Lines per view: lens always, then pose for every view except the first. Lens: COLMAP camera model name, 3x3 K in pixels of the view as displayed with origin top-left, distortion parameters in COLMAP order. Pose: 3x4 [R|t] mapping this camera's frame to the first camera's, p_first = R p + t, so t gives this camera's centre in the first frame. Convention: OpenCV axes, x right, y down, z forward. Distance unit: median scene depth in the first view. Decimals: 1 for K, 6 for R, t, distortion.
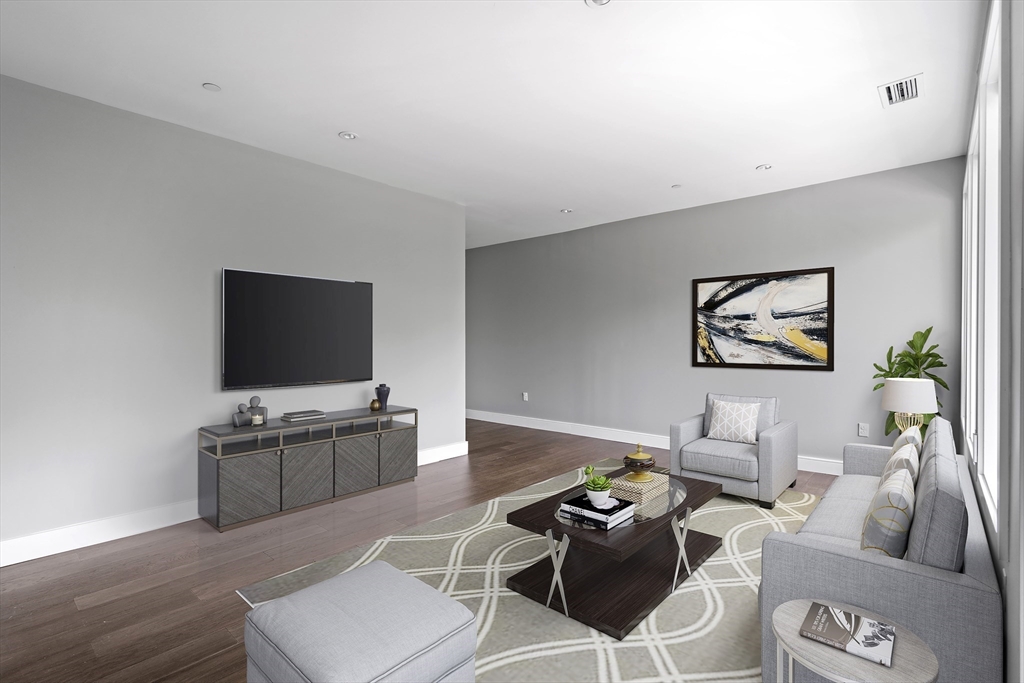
lens RADIAL K [[456.0, 0, 512.0], [0, 456.0, 341.5], [0, 0, 1]] dist [-0.000658, -0.000128]
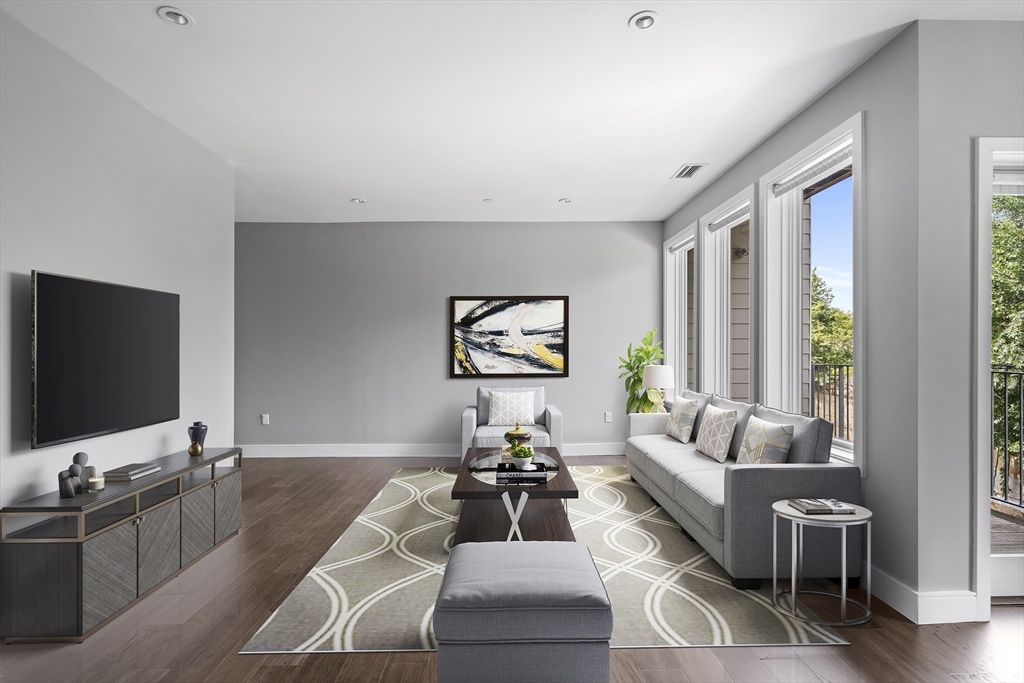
lens RADIAL K [[519.2, 0, 512.0], [0, 519.2, 341.5], [0, 0, 1]] dist [-0.001129, -0.000237]
pose [[0.784847, -0.005640, 0.619664, -0.279708], [0.014282, 0.999858, -0.008988, -0.021139], [-0.619525, 0.015904, 0.784816, -0.040783]]
